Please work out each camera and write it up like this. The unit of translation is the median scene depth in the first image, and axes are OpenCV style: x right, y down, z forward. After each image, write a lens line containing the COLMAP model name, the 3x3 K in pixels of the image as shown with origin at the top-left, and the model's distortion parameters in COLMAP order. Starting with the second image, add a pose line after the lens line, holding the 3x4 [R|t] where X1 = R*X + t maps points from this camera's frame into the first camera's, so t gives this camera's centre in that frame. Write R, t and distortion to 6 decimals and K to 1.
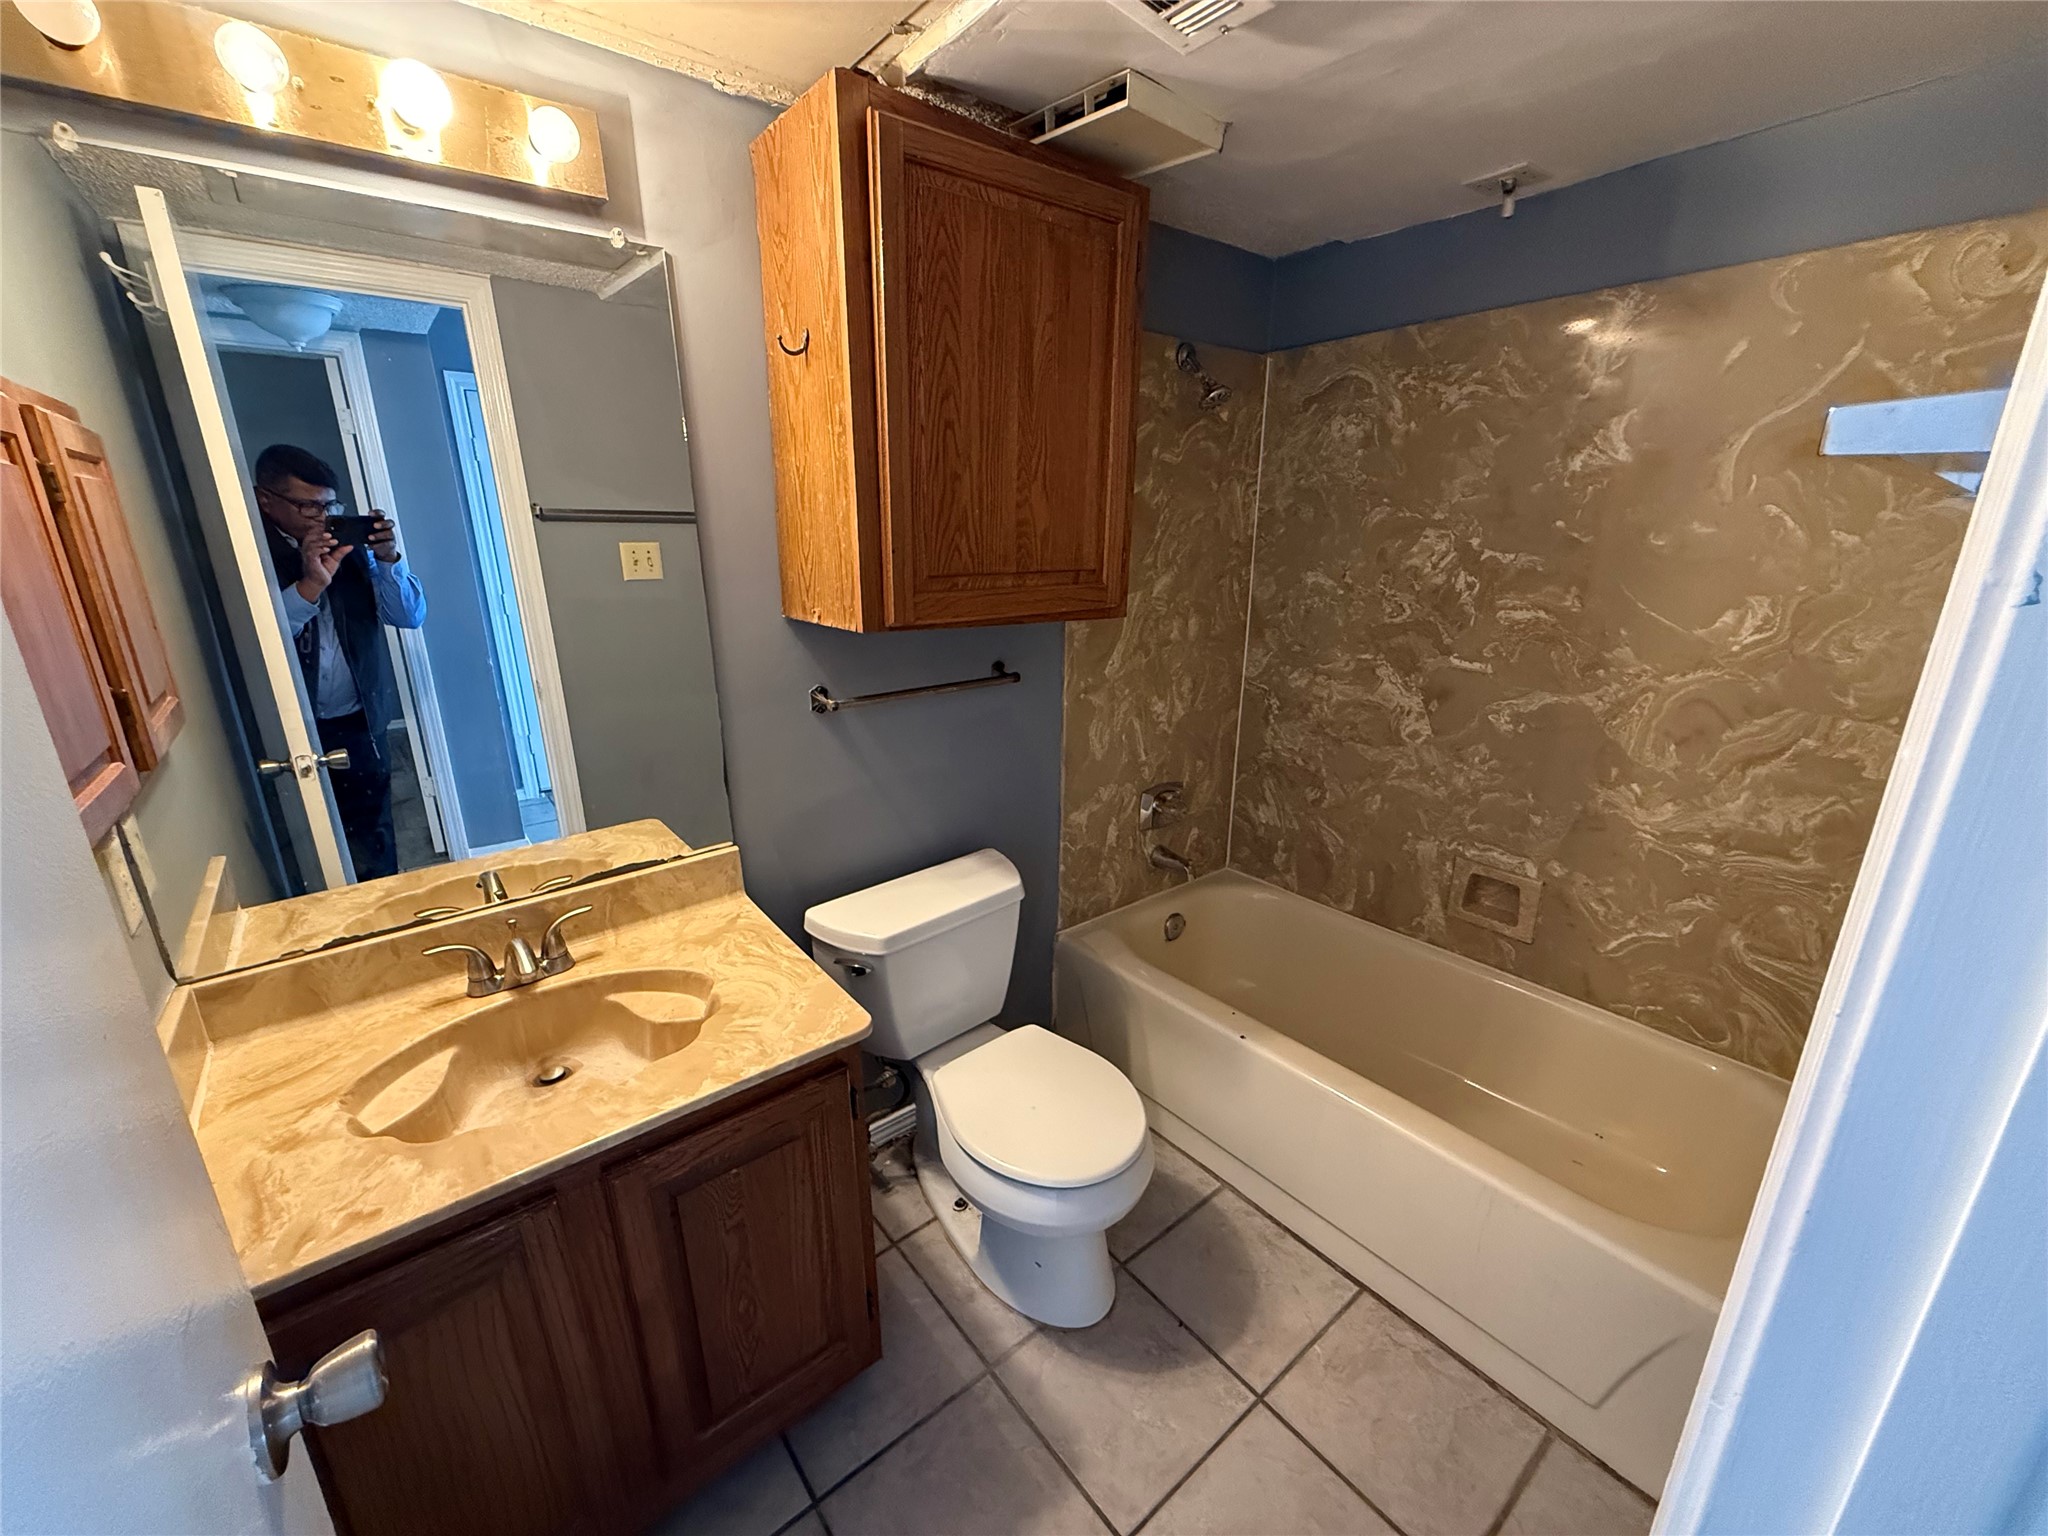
lens RADIAL K [[817.6, 0, 1015.4], [0, 817.6, 768.5], [0, 0, 1]] dist [0.000270, 0.000082]
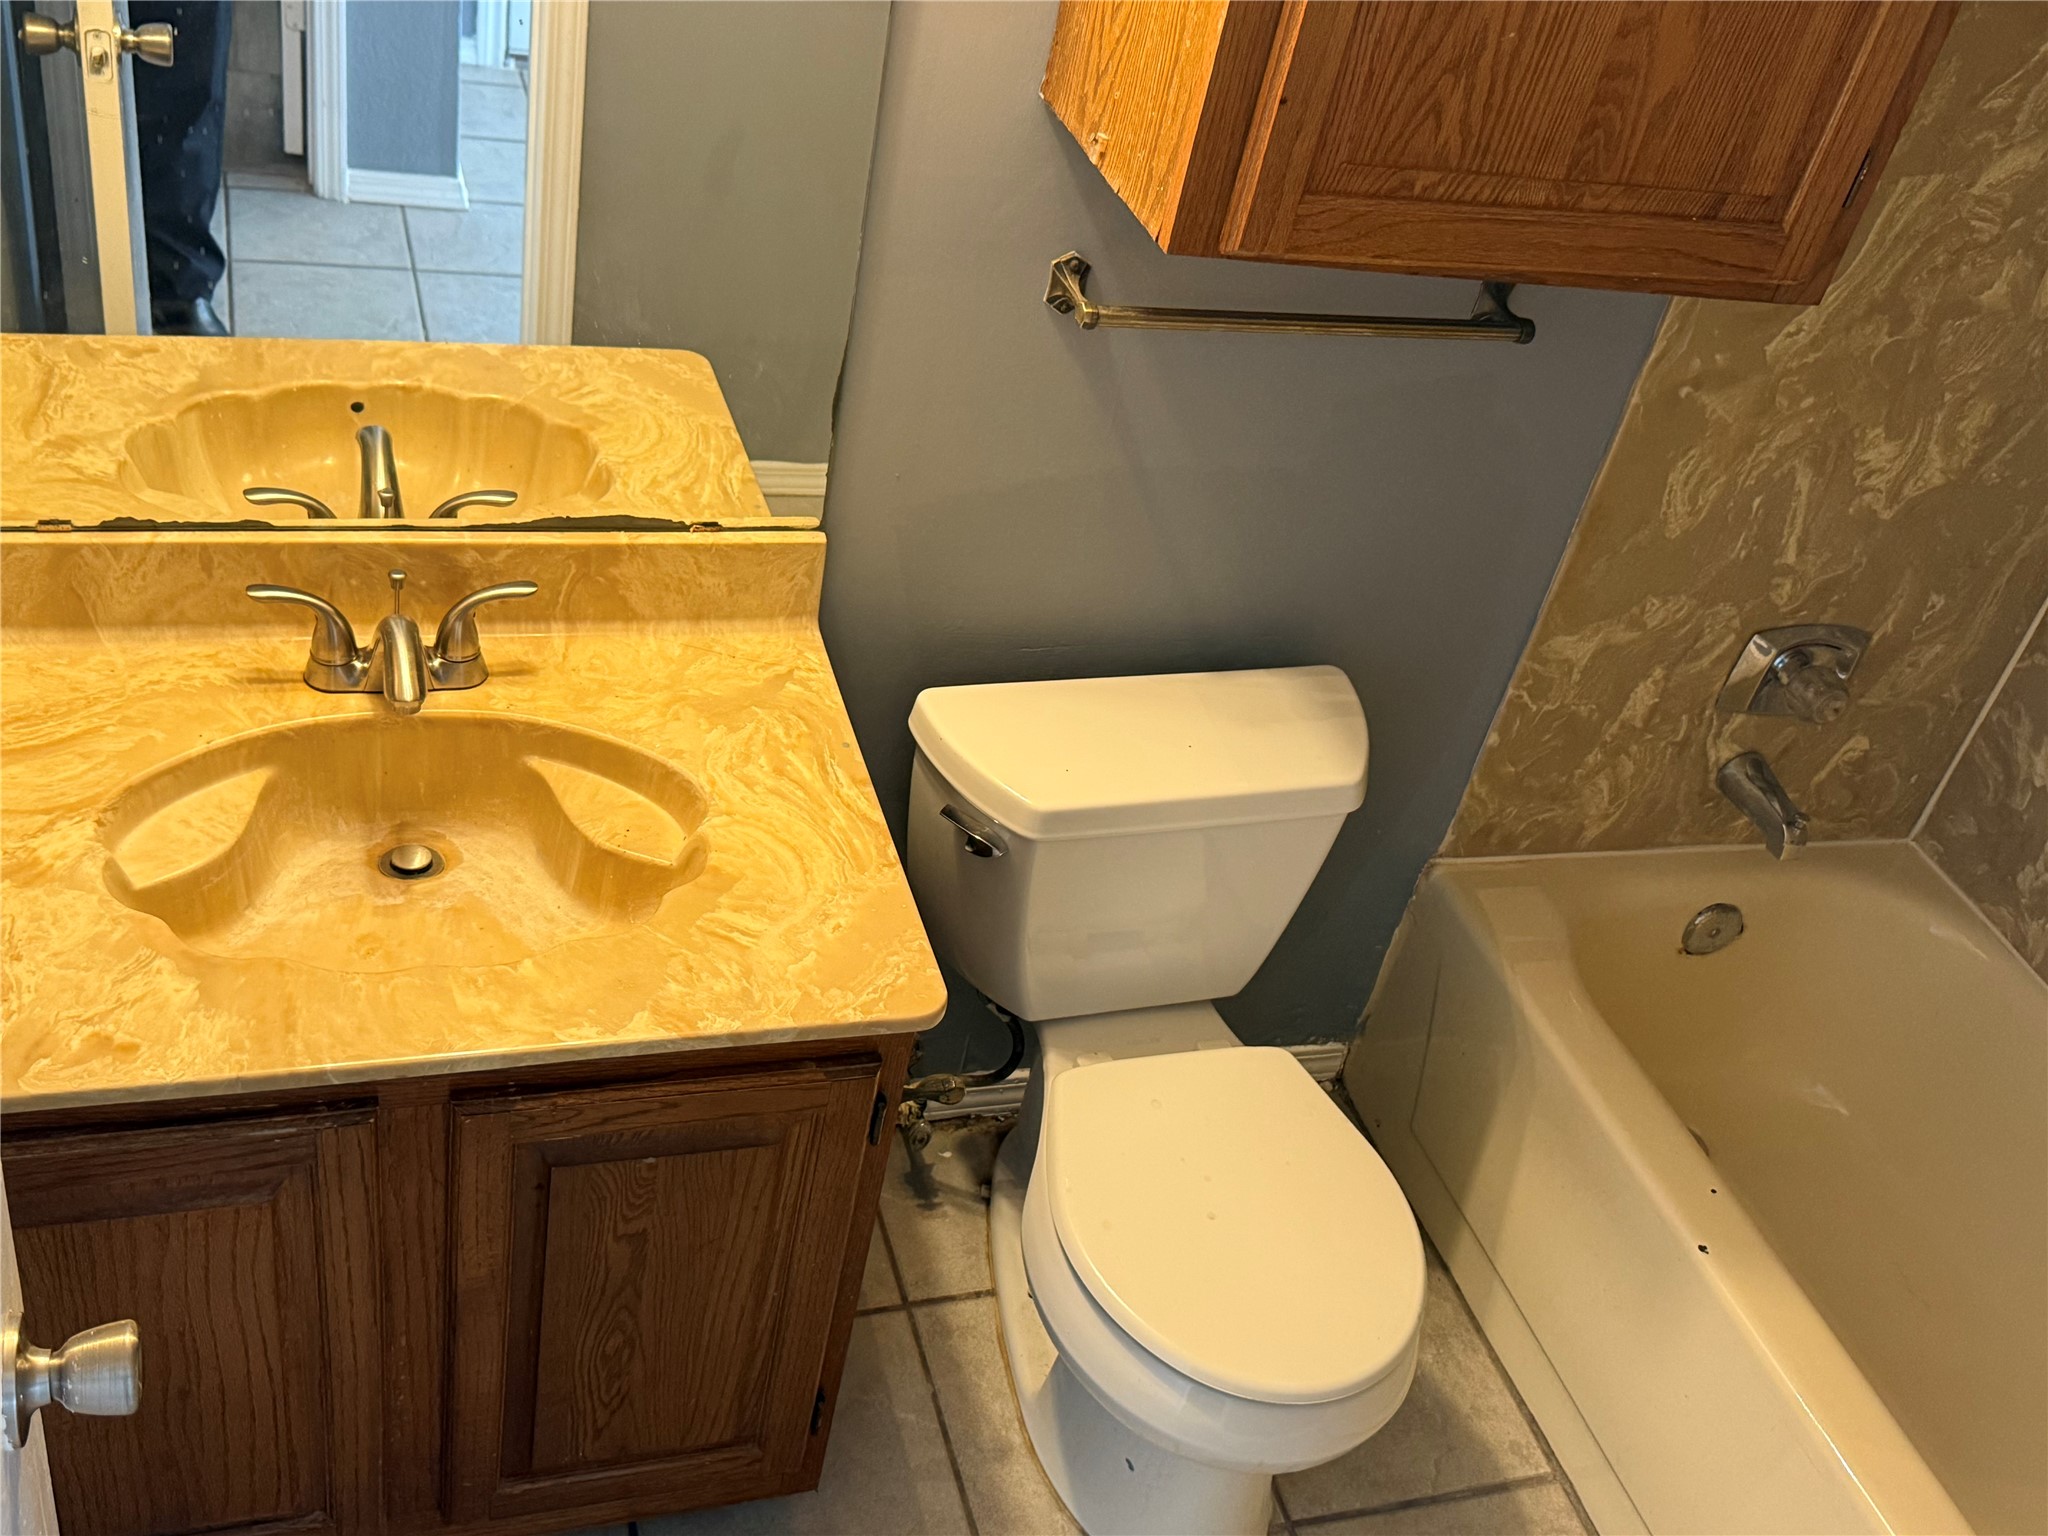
lens RADIAL K [[2045.4, 0, 1033.1], [0, 2045.4, 766.2], [0, 0, 1]] dist [0.144233, -0.293910]
pose [[0.915600, 0.358794, -0.181502, 0.053282], [-0.285081, 0.897590, 0.336246, -0.245462], [0.283557, -0.256124, 0.924119, -0.154429]]
